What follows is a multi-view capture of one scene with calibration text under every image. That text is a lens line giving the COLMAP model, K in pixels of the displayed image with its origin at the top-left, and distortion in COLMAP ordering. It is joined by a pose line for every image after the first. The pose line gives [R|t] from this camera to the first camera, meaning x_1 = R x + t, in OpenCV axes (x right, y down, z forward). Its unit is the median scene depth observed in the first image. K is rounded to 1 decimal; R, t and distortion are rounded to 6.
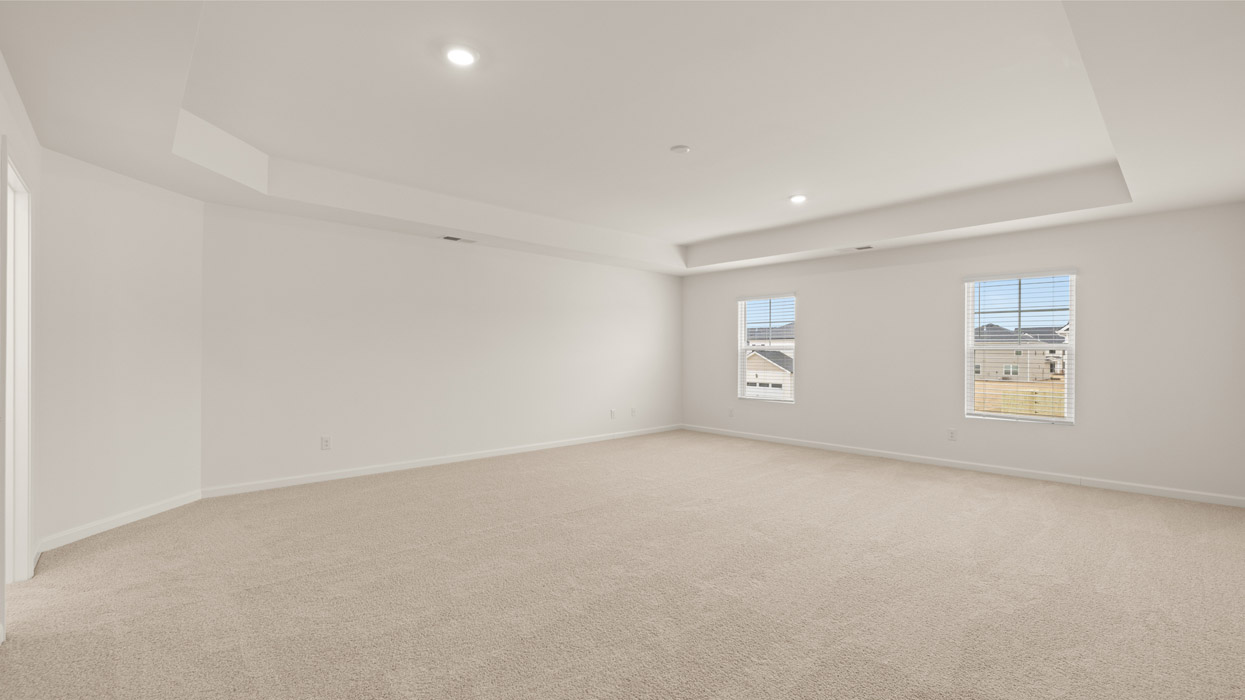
lens RADIAL K [[522.3, 0, 615.4], [0, 522.3, 355.0], [0, 0, 1]] dist [-0.004189, 0.000805]
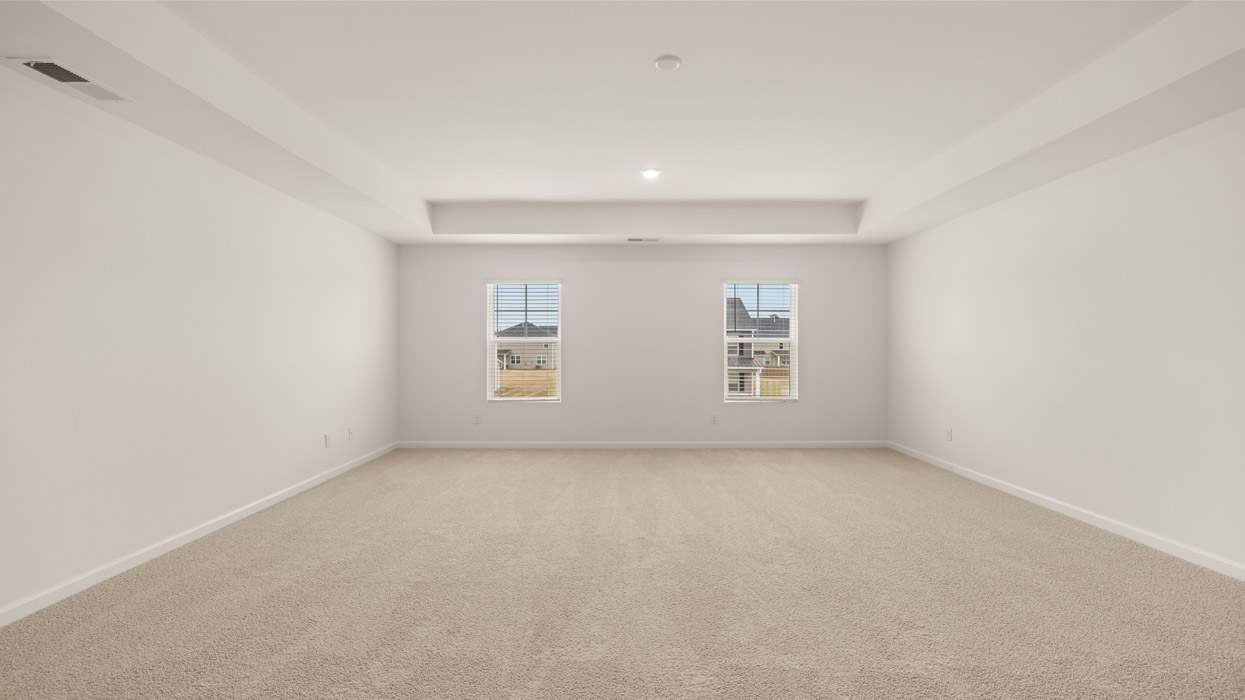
lens RADIAL K [[522.3, 0, 623.5], [0, 522.3, 349.2], [0, 0, 1]] dist [-0.004189, 0.000805]
pose [[0.681476, -0.007926, 0.731797, -0.242074], [0.006641, 0.999967, 0.004646, -0.002260], [-0.731810, 0.001694, 0.681506, 0.307967]]
